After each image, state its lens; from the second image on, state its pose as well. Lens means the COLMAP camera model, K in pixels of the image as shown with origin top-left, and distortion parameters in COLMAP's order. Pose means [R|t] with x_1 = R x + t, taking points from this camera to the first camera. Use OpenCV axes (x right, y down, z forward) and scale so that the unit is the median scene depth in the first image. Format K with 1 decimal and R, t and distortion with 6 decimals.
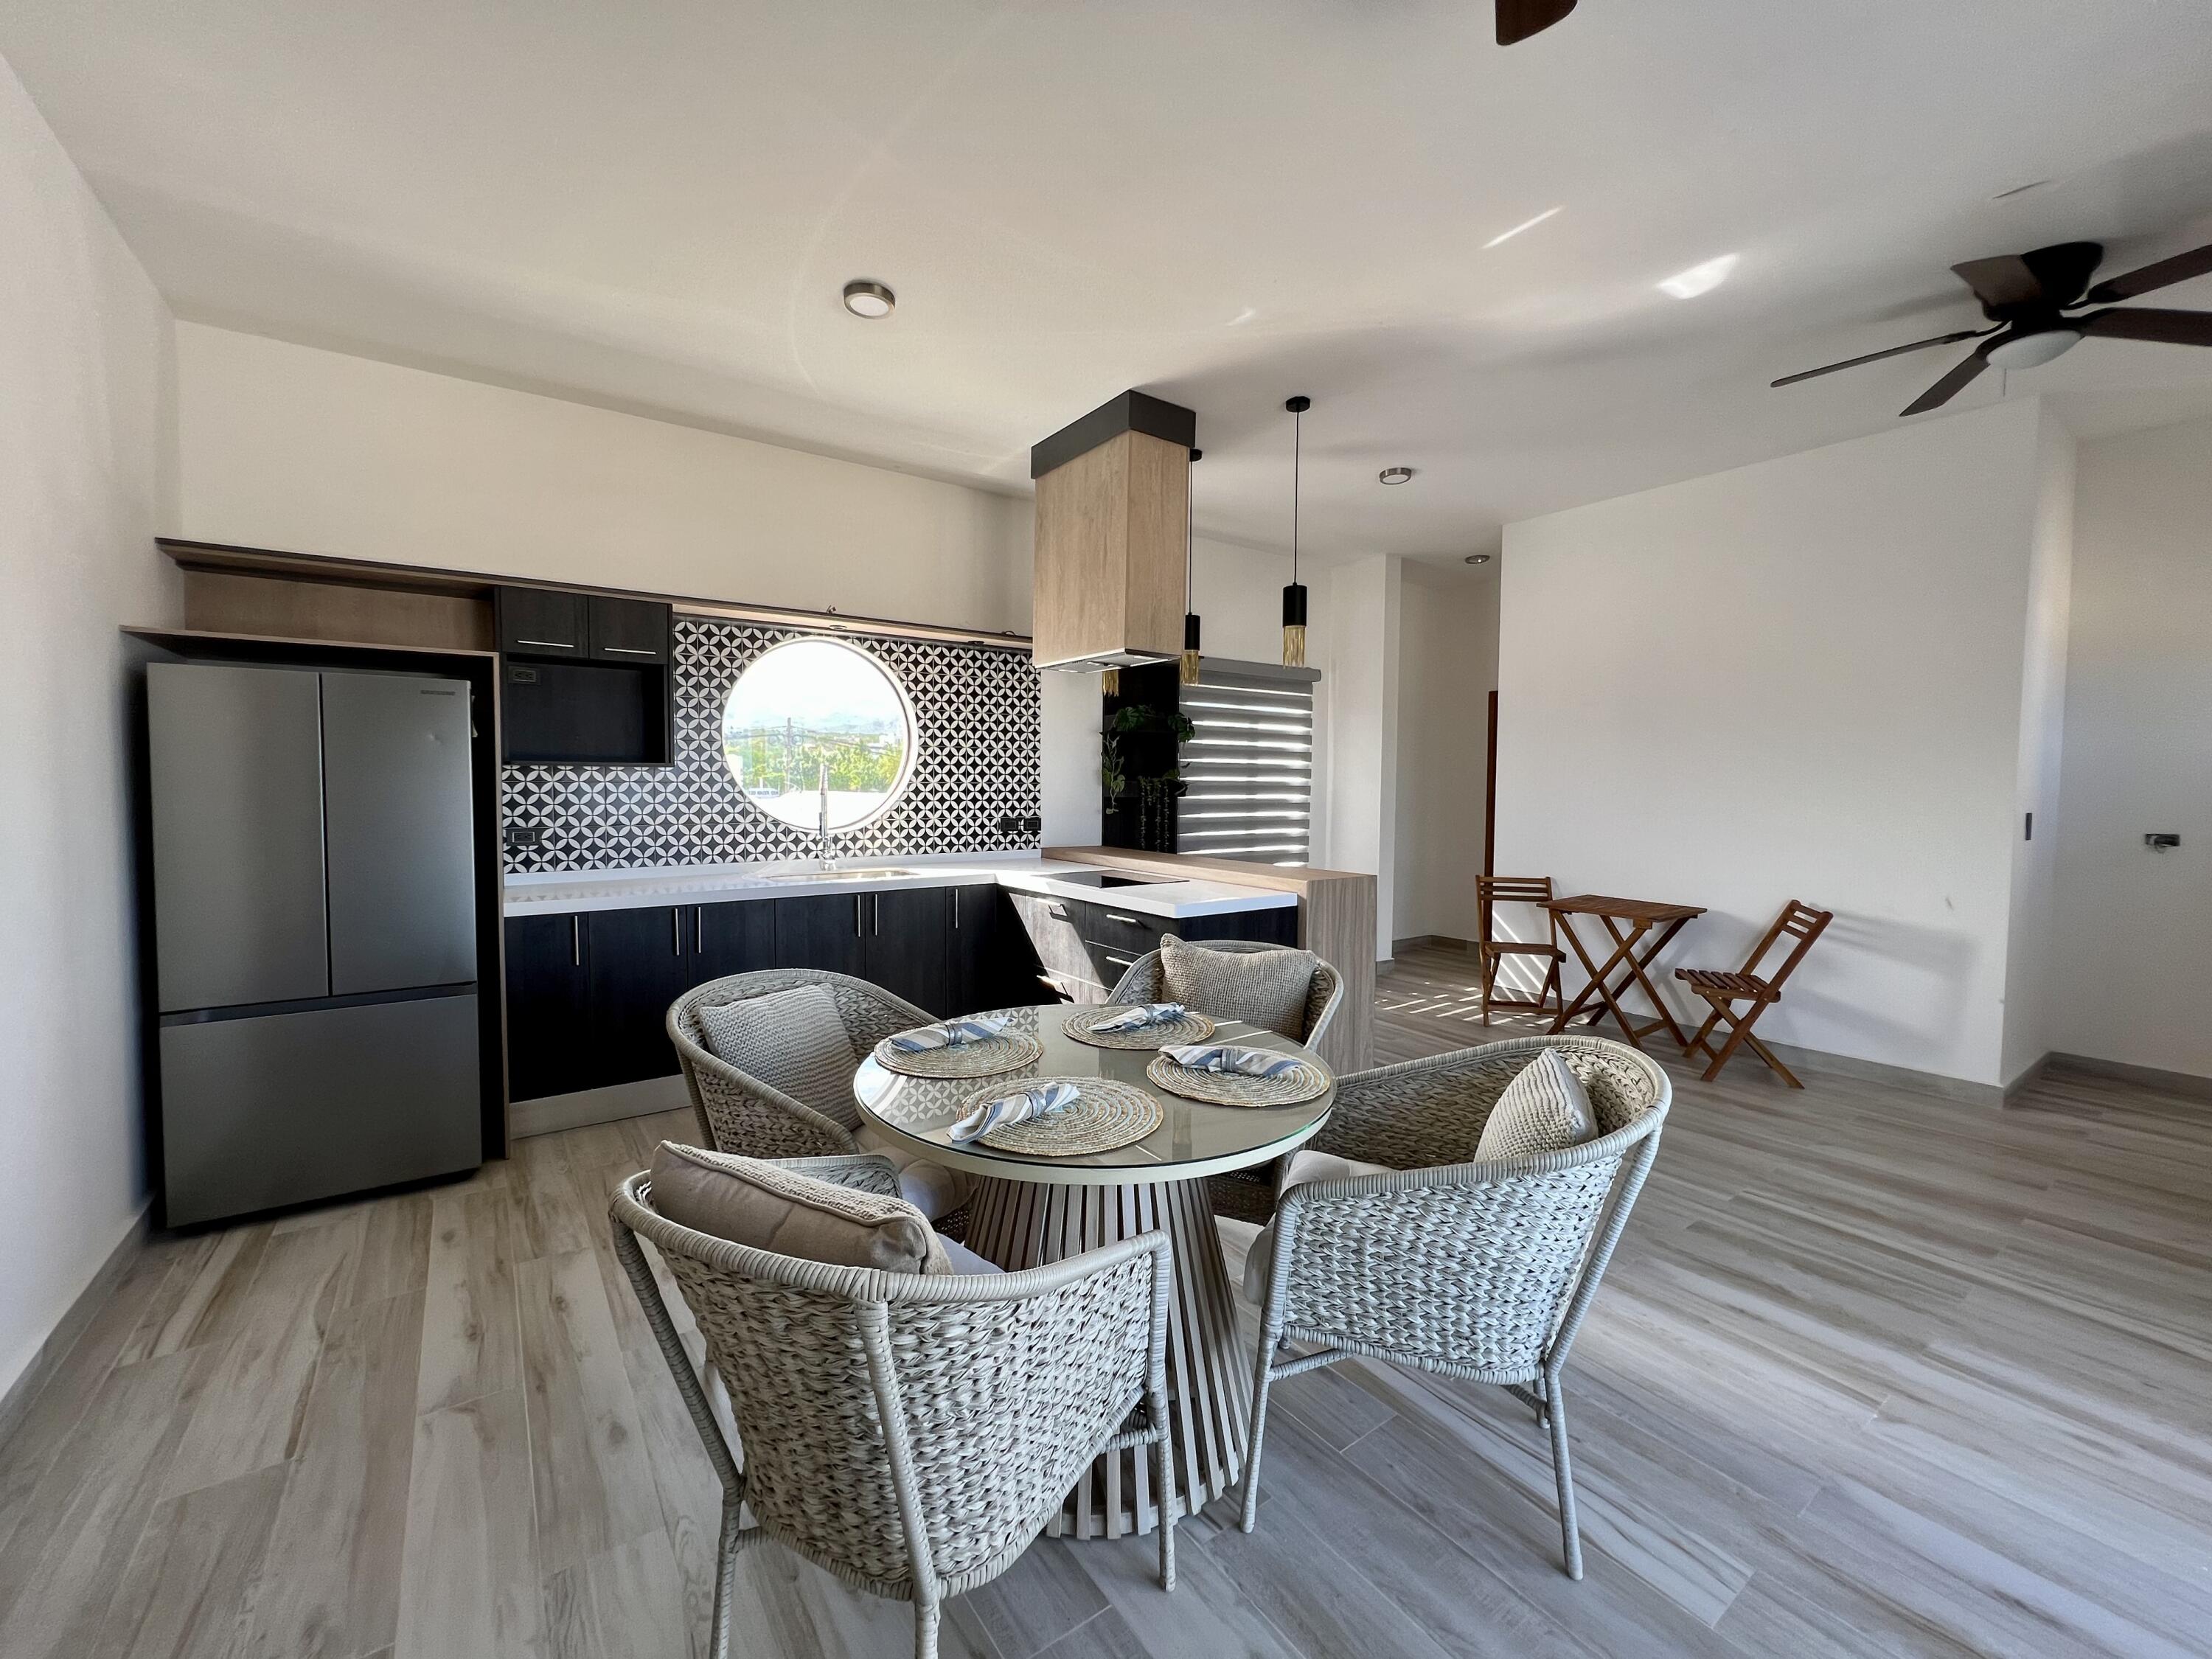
lens RADIAL K [[888.9, 0, 1103.4], [0, 888.9, 828.8], [0, 0, 1]] dist [-0.006656, 0.001817]
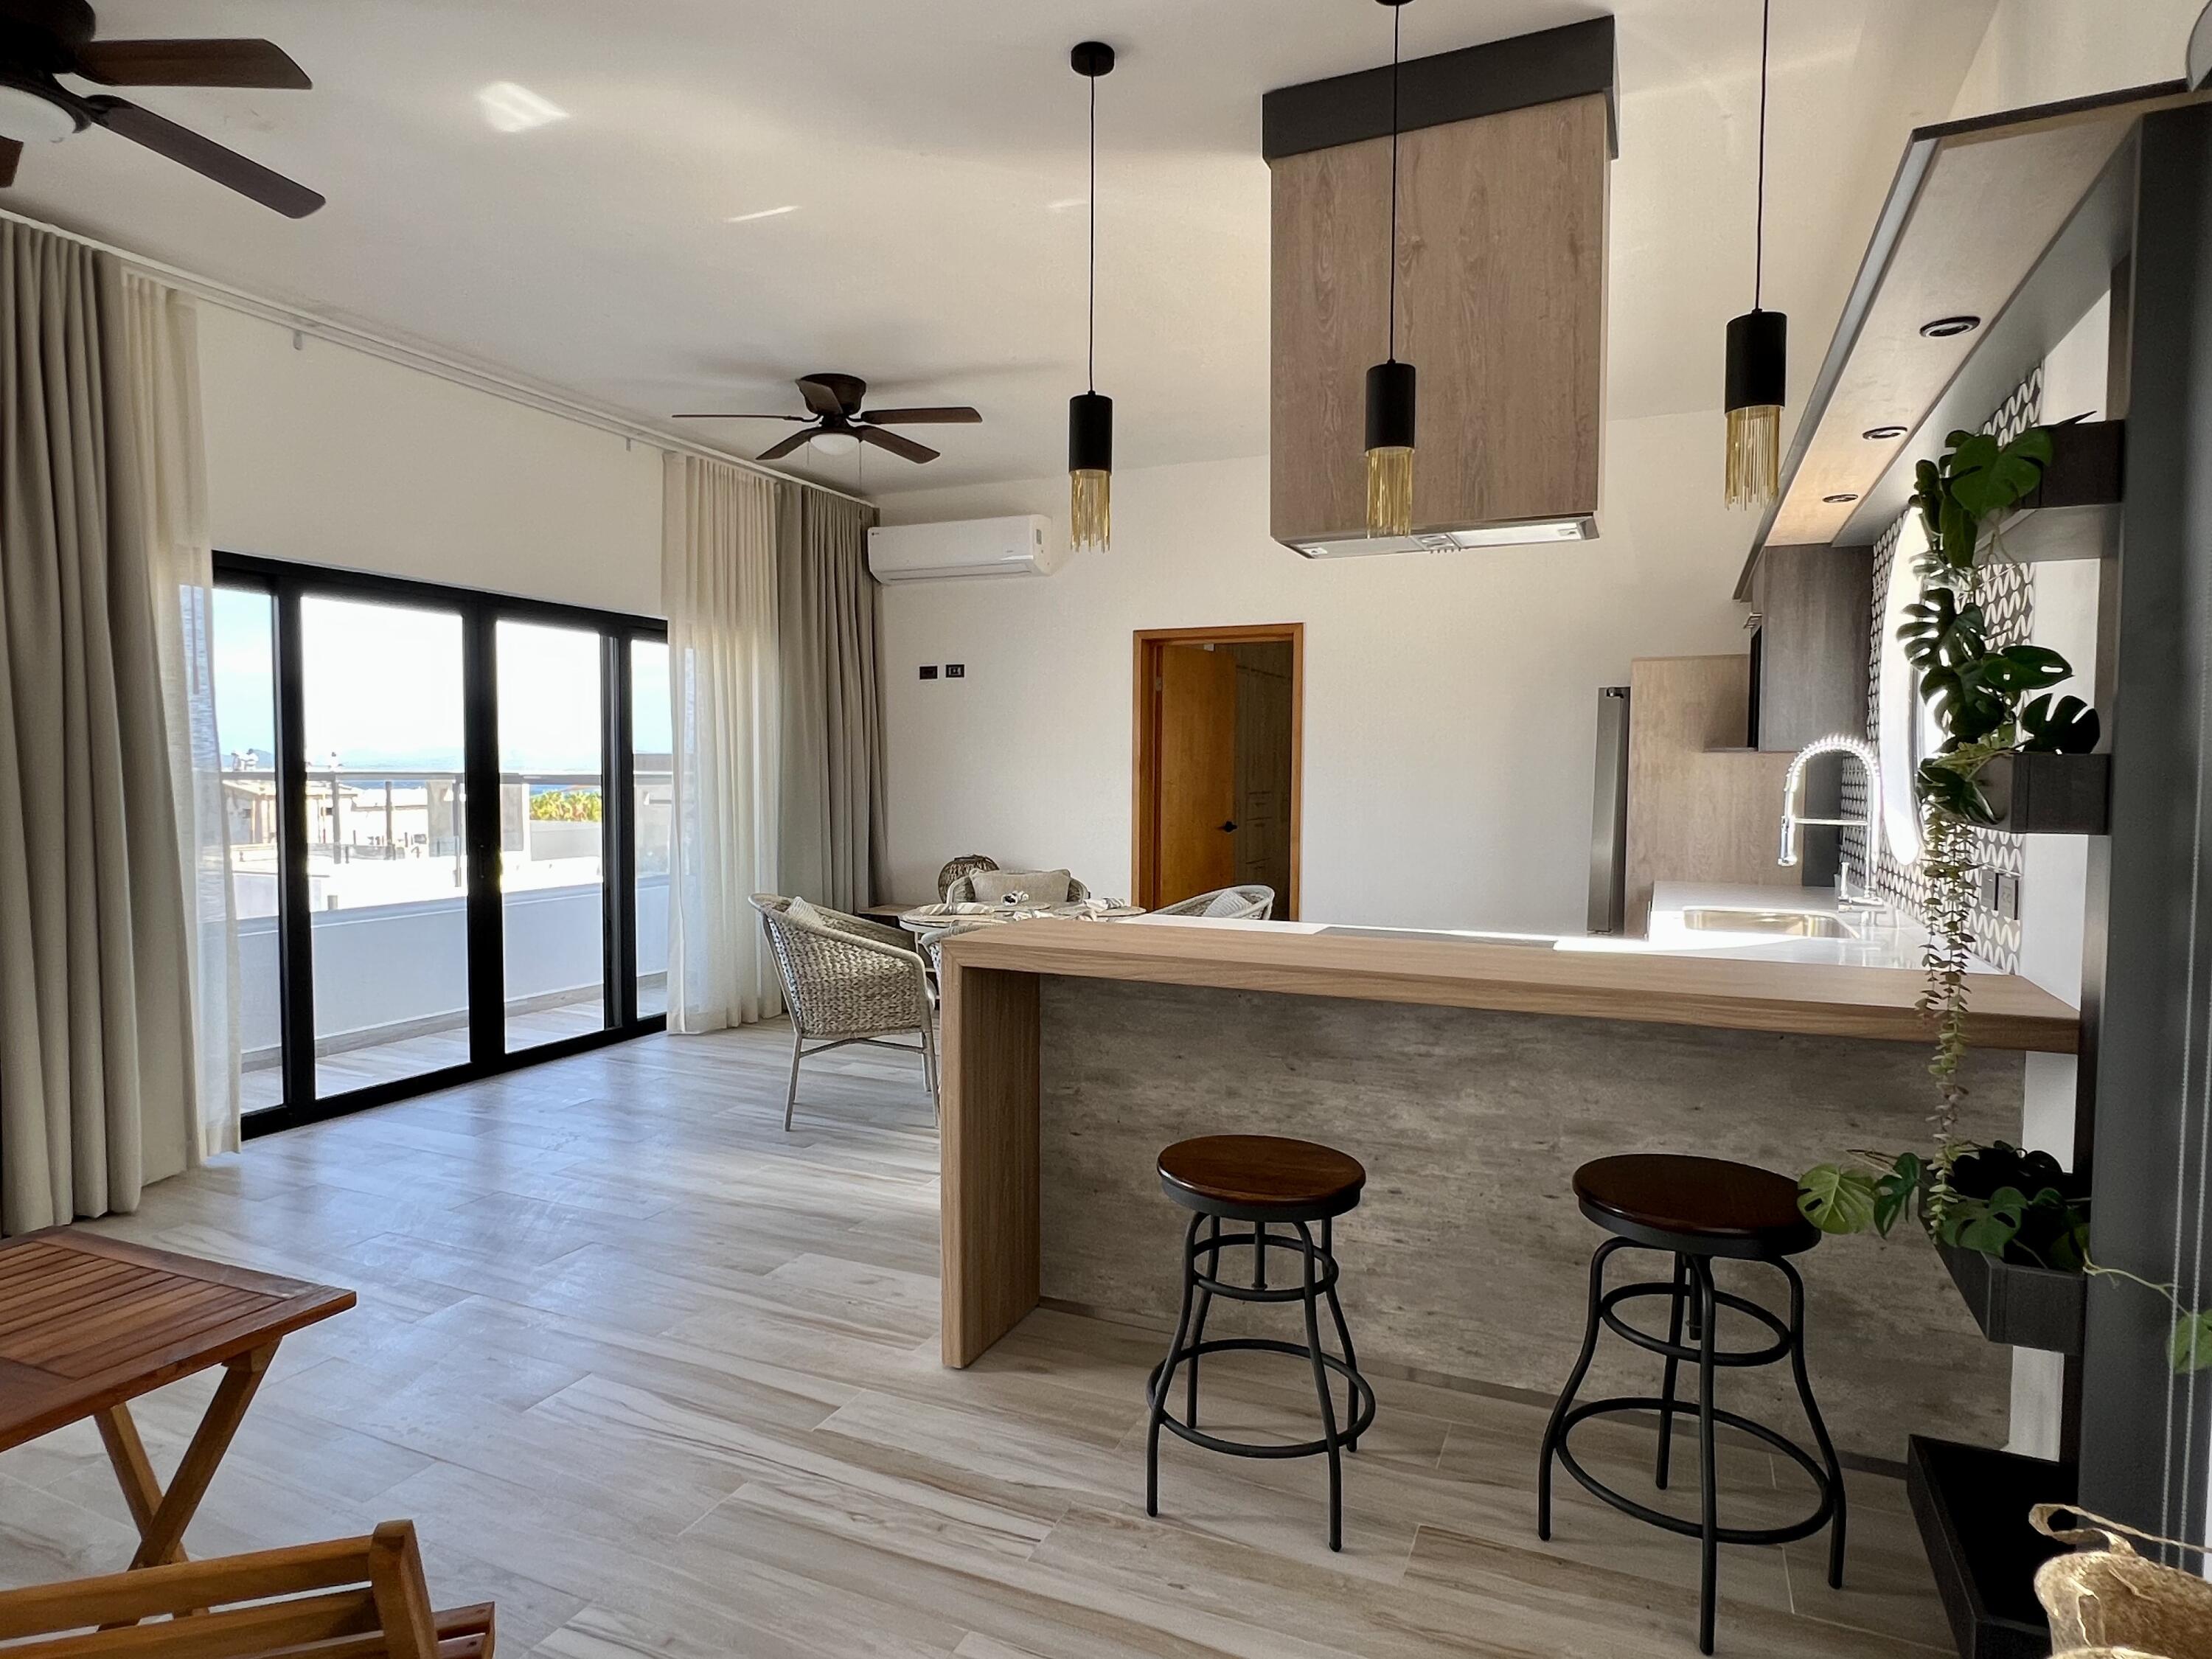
lens RADIAL K [[1260.6, 0, 1094.6], [0, 1260.6, 842.4], [0, 0, 1]] dist [-0.007167, 0.003276]
pose [[-0.863939, 0.018669, -0.503250, 0.529215], [-0.036851, 0.994290, 0.100148, -0.070443], [0.502246, 0.105067, -0.858318, 1.476624]]
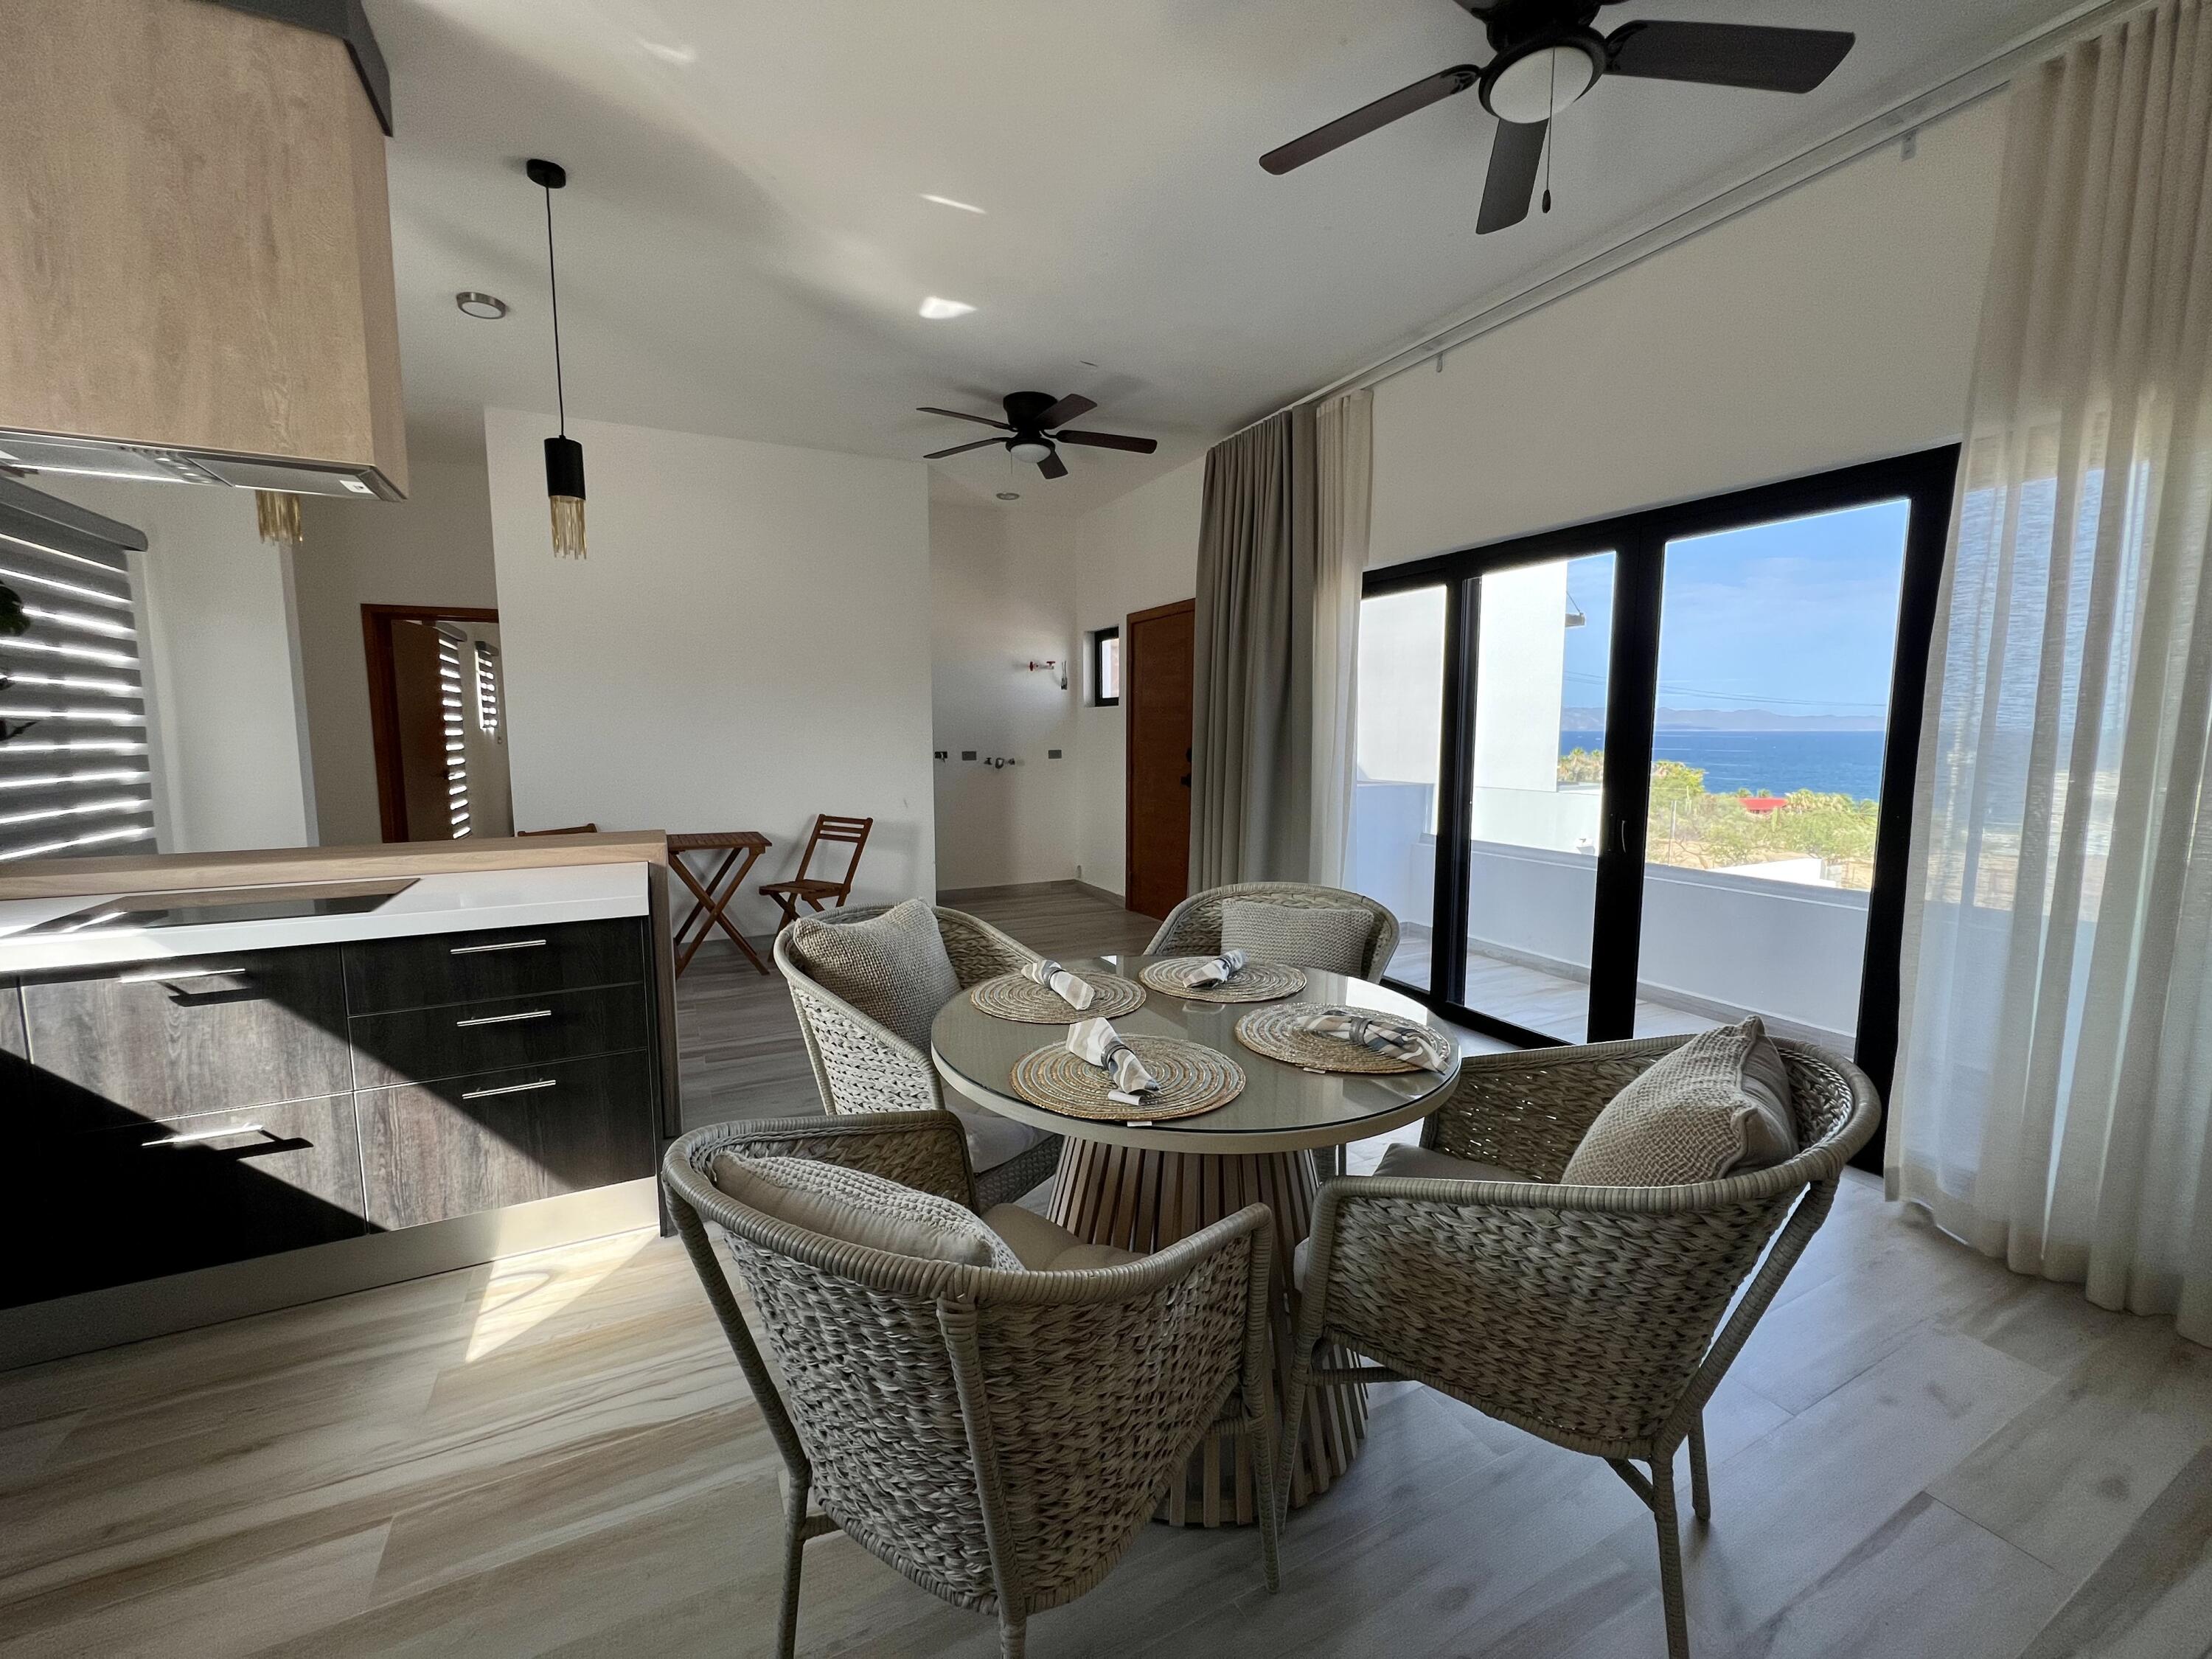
lens RADIAL K [[888.9, 0, 1096.8], [0, 888.9, 826.8], [0, 0, 1]] dist [-0.006656, 0.001817]
pose [[0.151354, -0.114588, 0.981815, -0.397617], [0.054843, 0.992702, 0.107404, -0.015491], [-0.986957, 0.037590, 0.156534, 0.416994]]
